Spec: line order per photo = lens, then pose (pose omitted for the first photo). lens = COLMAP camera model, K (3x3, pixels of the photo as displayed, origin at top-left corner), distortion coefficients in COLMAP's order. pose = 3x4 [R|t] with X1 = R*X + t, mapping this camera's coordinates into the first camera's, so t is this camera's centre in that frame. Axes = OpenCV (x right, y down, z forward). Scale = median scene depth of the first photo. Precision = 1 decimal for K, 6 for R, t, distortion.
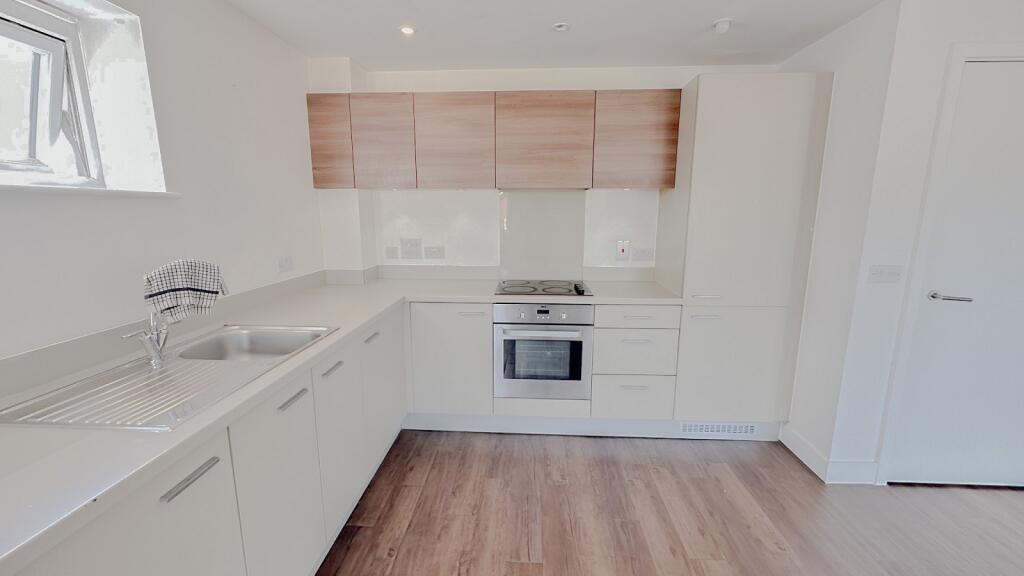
lens RADIAL K [[408.6, 0, 512.0], [0, 408.6, 288.0], [0, 0, 1]] dist [-0.000329, 0.000167]
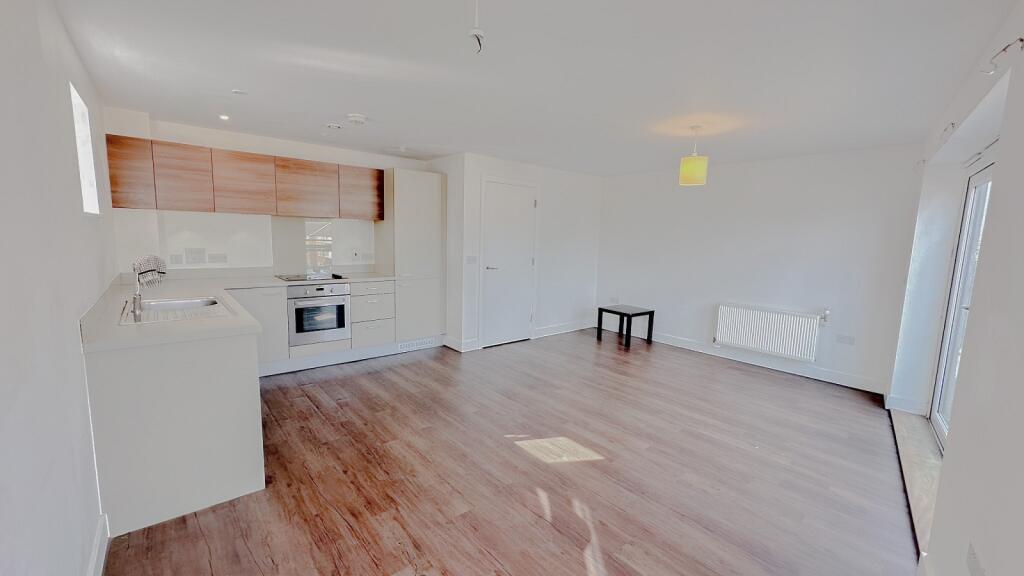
lens RADIAL K [[408.6, 0, 512.0], [0, 408.6, 288.0], [0, 0, 1]] dist [-0.000329, 0.000167]
pose [[0.726381, -0.069316, 0.683788, -0.499359], [0.098146, 0.995166, -0.003379, 0.135008], [-0.680248, 0.069566, 0.729673, -0.779603]]
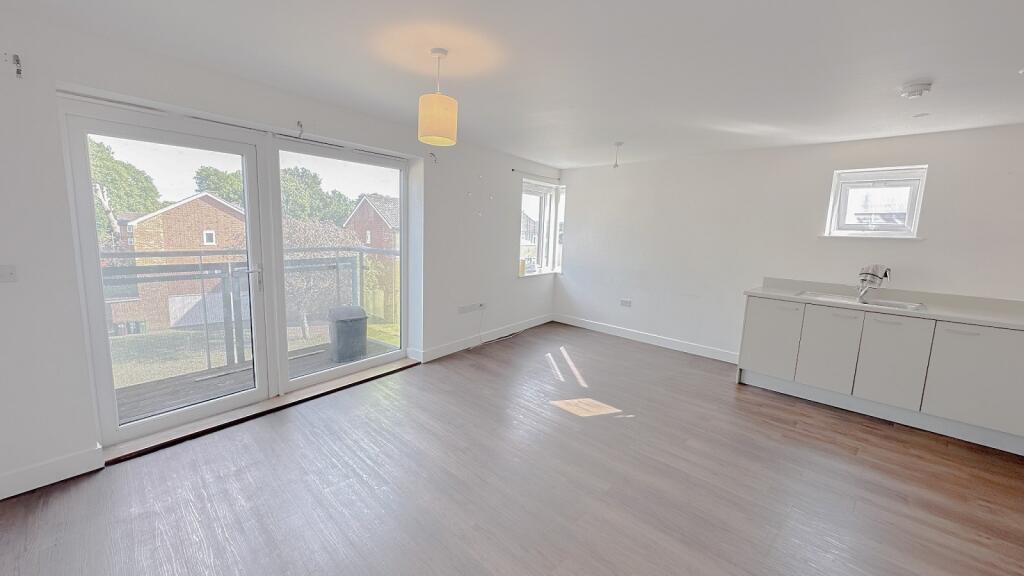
lens RADIAL K [[408.6, 0, 512.0], [0, 408.6, 288.0], [0, 0, 1]] dist [-0.000329, 0.000167]
pose [[-0.670390, 0.081520, -0.737517, 1.480058], [-0.173295, 0.949258, 0.262446, -0.112452], [0.721489, 0.303749, -0.622246, 0.558941]]
